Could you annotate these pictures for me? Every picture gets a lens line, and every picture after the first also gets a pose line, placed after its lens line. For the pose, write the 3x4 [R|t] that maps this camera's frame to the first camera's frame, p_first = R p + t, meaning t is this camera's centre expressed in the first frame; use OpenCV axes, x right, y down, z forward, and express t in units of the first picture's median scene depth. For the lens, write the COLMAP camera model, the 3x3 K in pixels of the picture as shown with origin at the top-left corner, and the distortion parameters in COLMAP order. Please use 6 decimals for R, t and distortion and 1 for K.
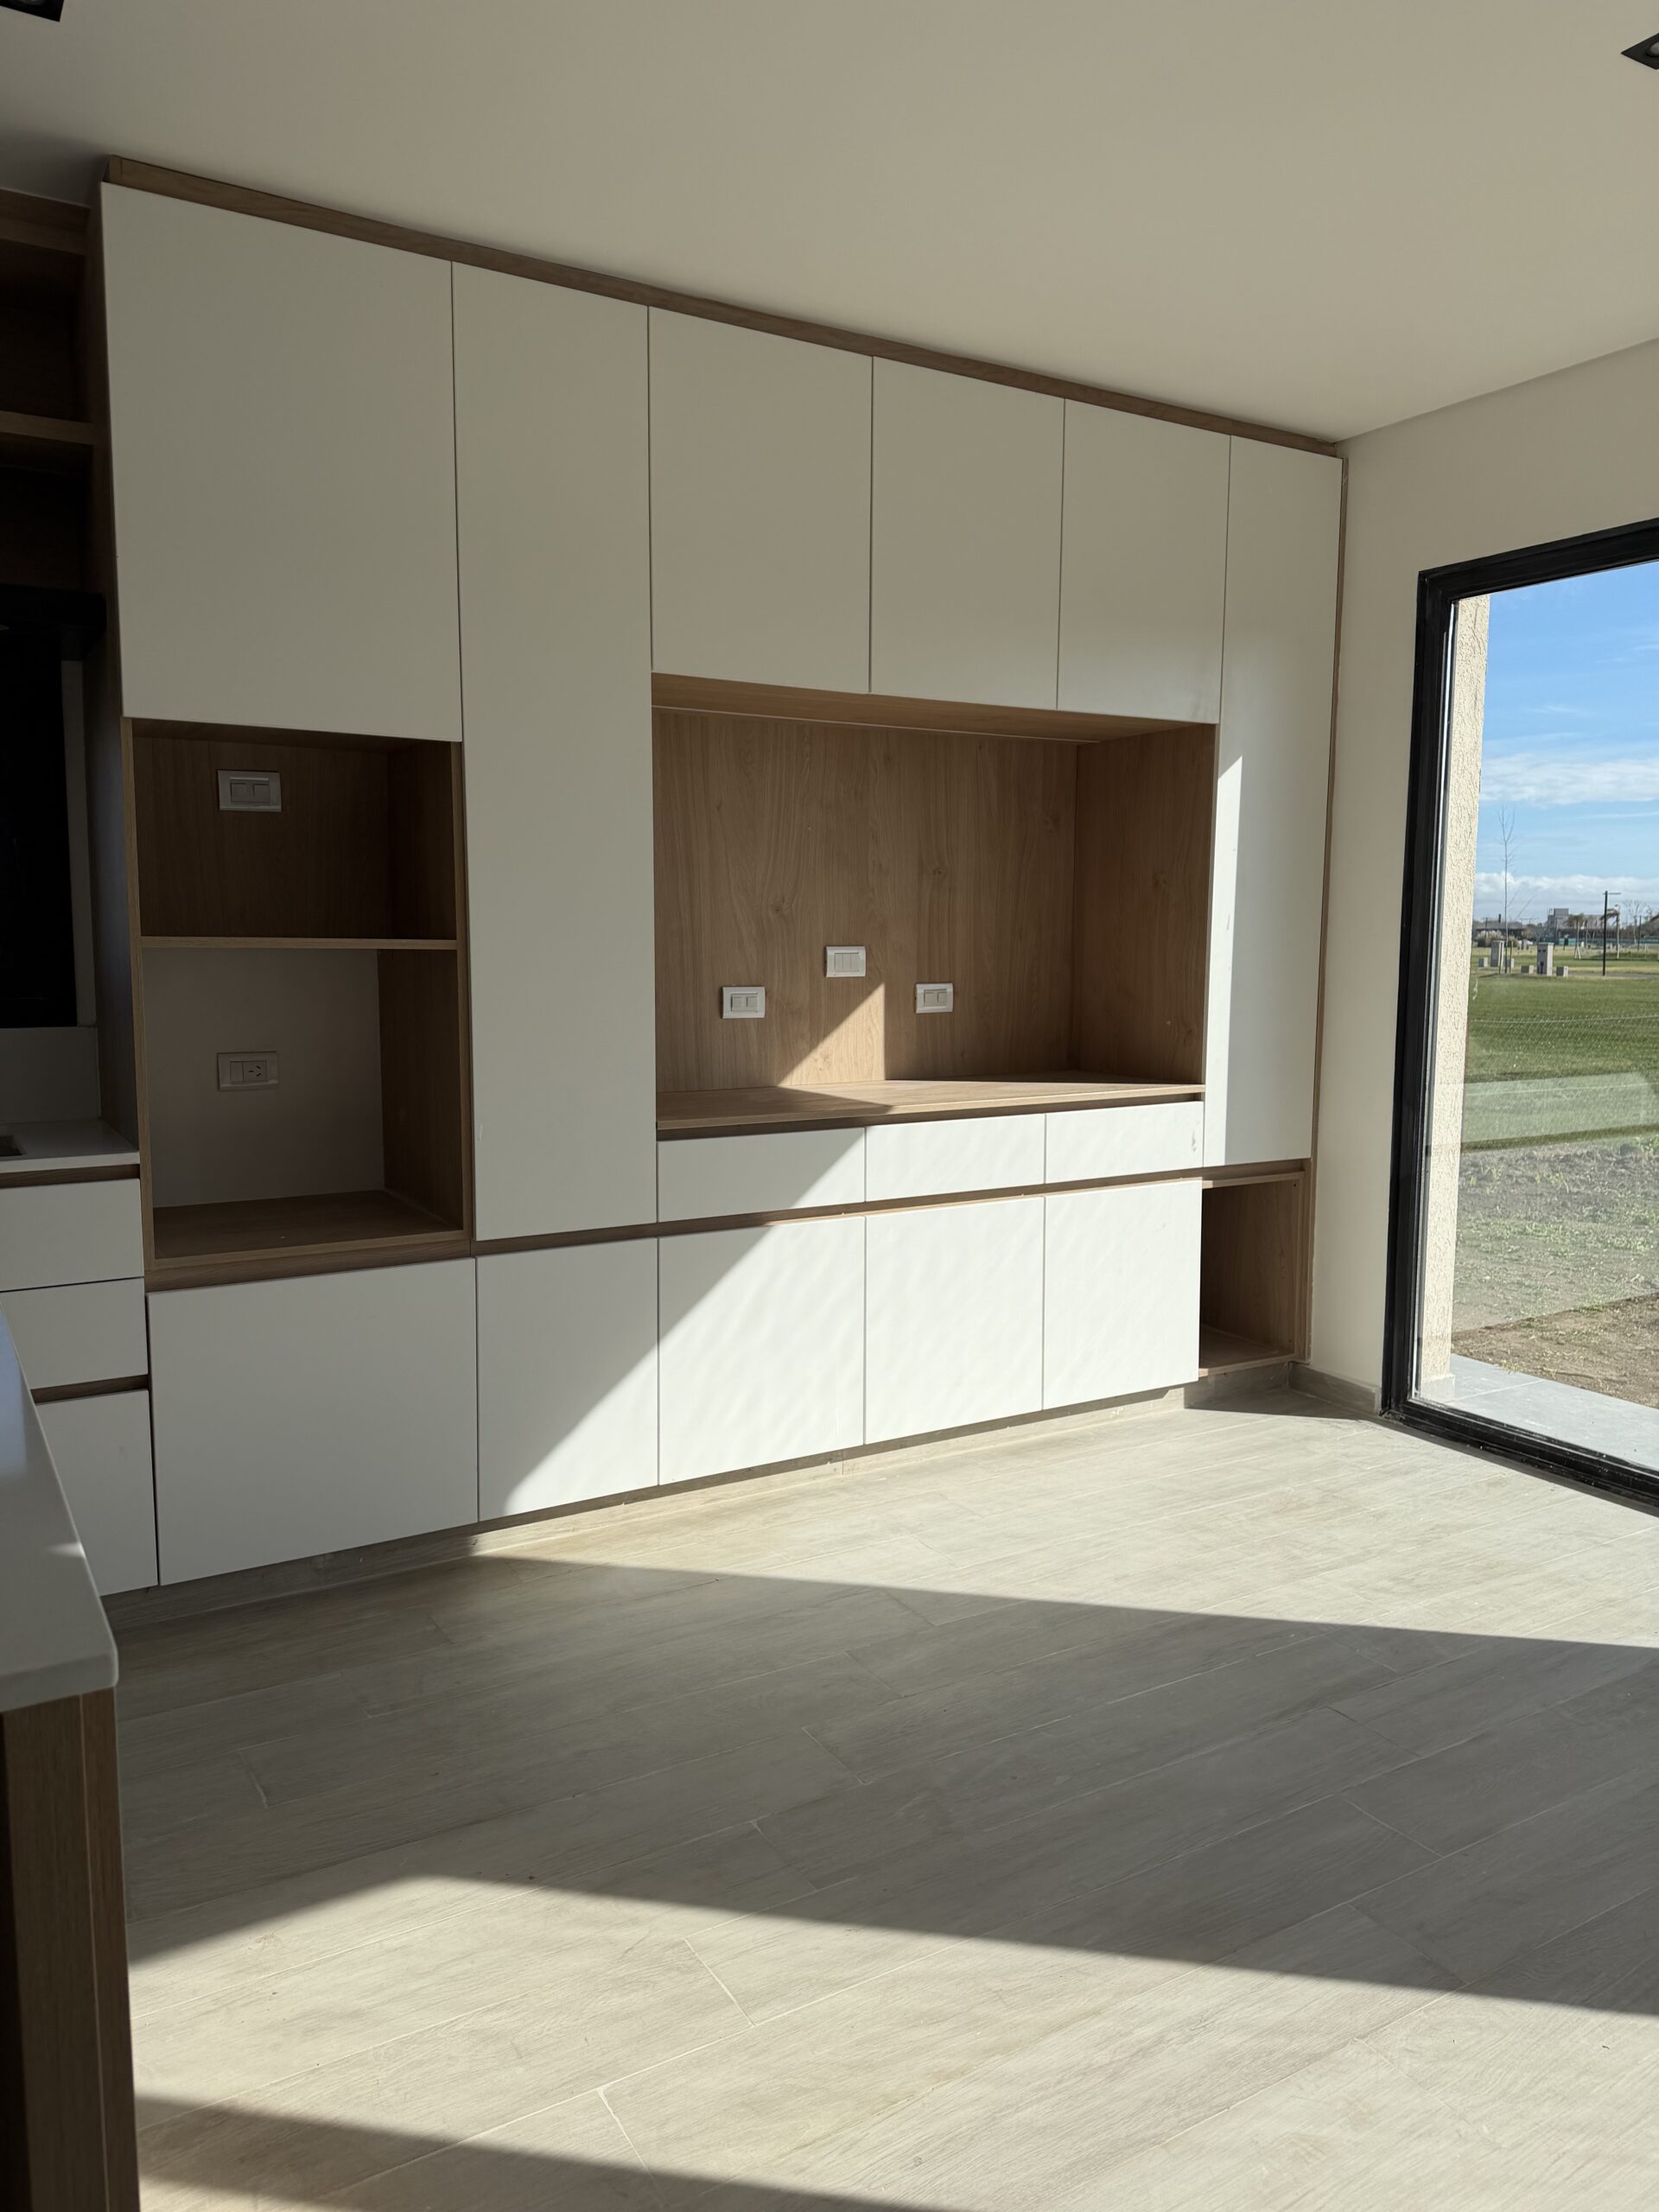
lens RADIAL K [[1545.5, 0, 818.1], [0, 1545.5, 1096.7], [0, 0, 1]] dist [0.064885, -0.070559]
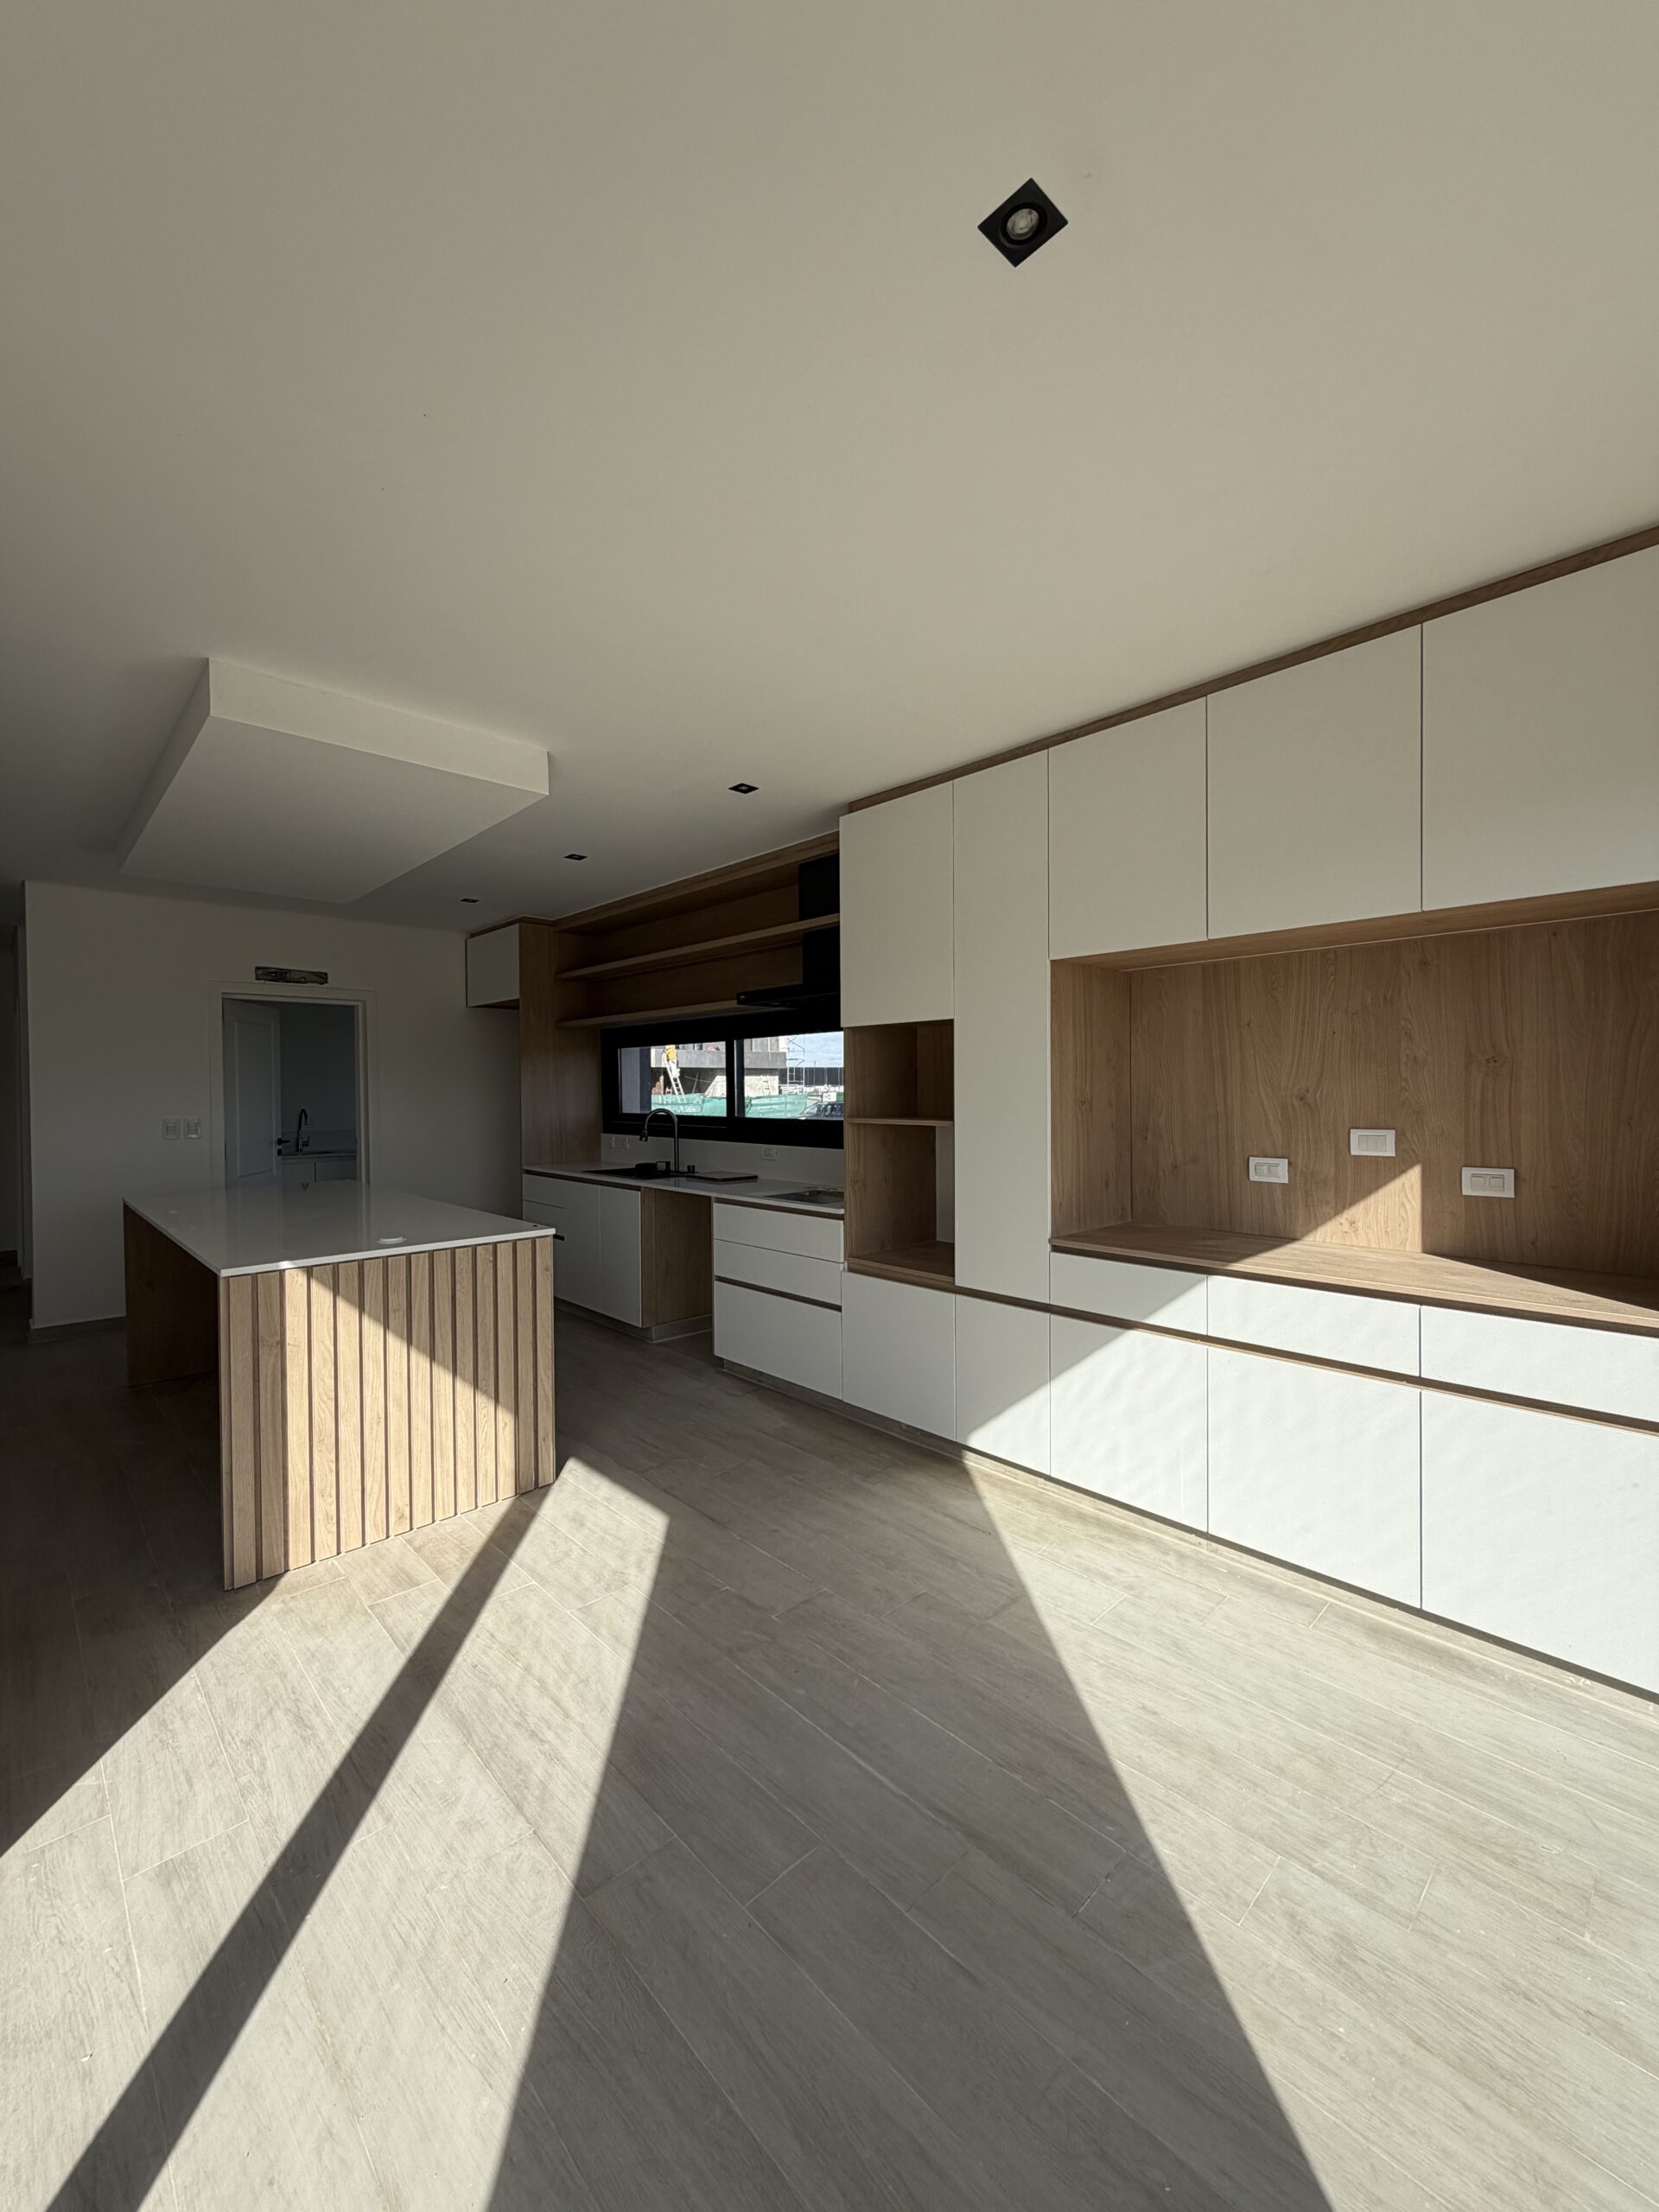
lens RADIAL K [[878.6, 0, 823.8], [0, 878.6, 1104.0], [0, 0, 1]] dist [0.002573, -0.000276]
pose [[0.220089, 0.009090, -0.975438, 0.731968], [-0.092464, 0.995649, -0.011584, -0.090624], [0.971088, 0.092742, 0.219971, 0.581535]]
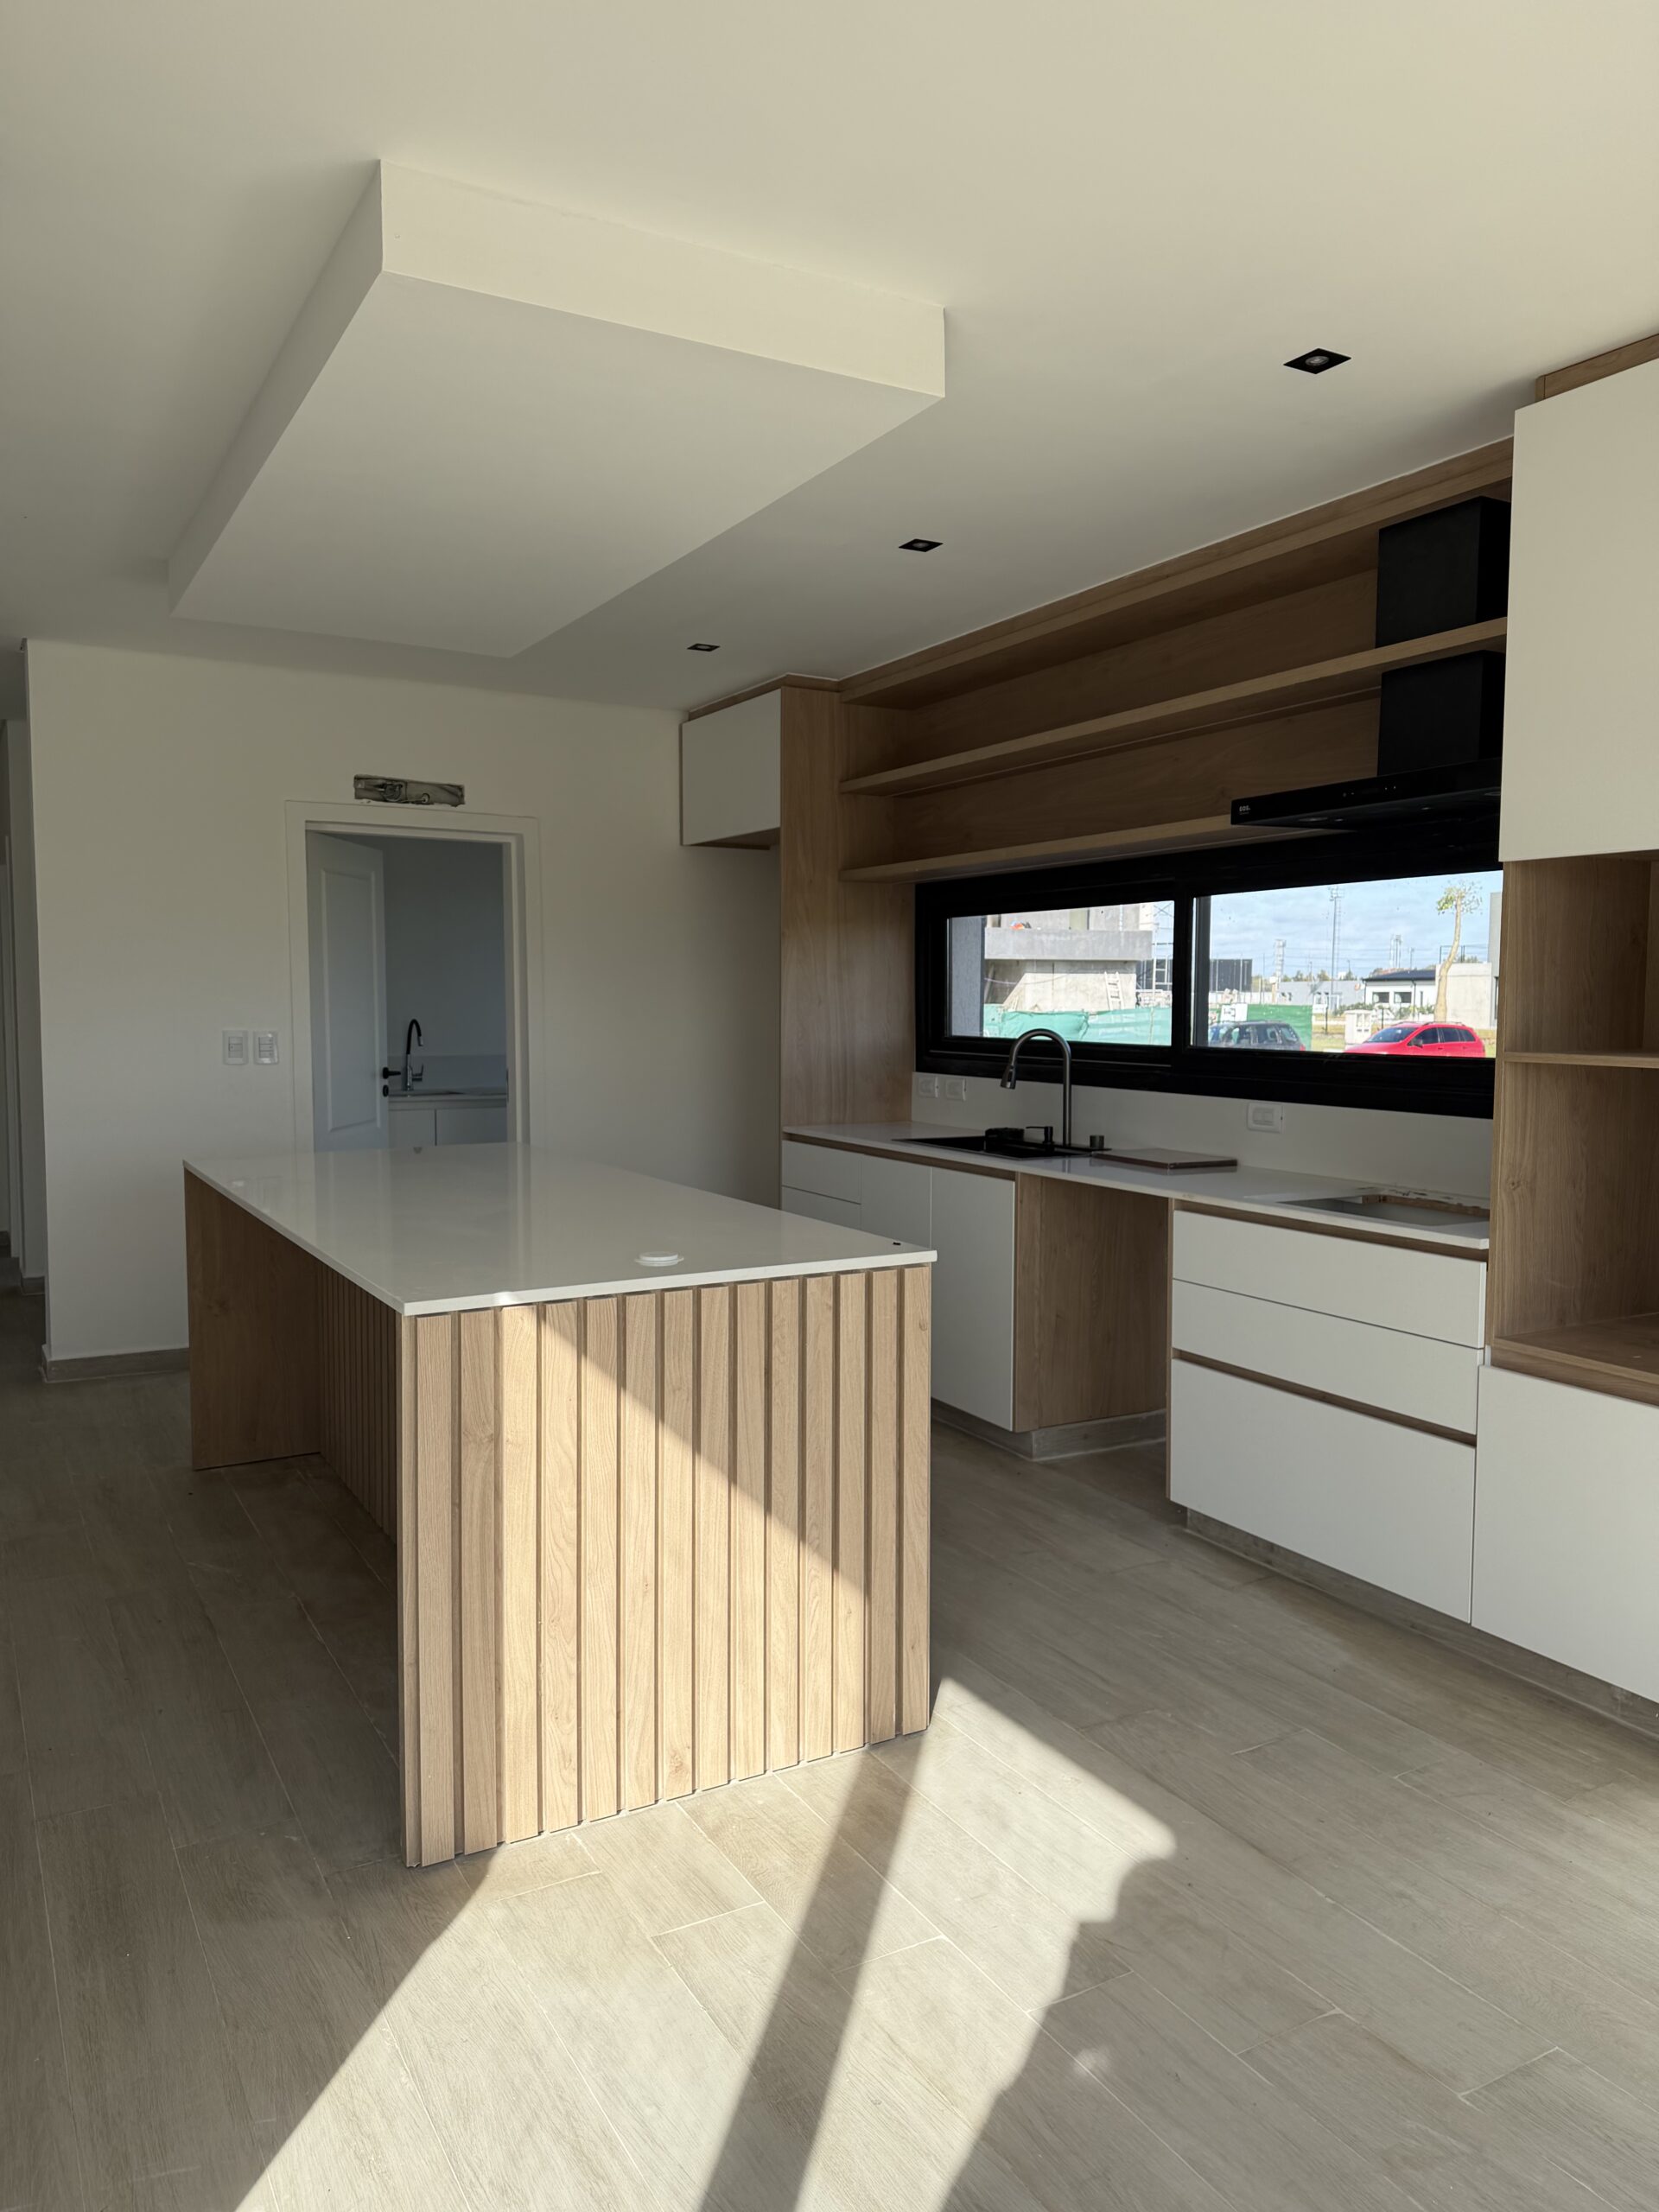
lens RADIAL K [[1545.5, 0, 822.3], [0, 1545.5, 1109.5], [0, 0, 1]] dist [0.064885, -0.070559]
pose [[-0.022810, 0.065828, -0.997570, 0.612124], [-0.107305, 0.991904, 0.067908, -0.072625], [0.993964, 0.108593, -0.015562, 0.458238]]
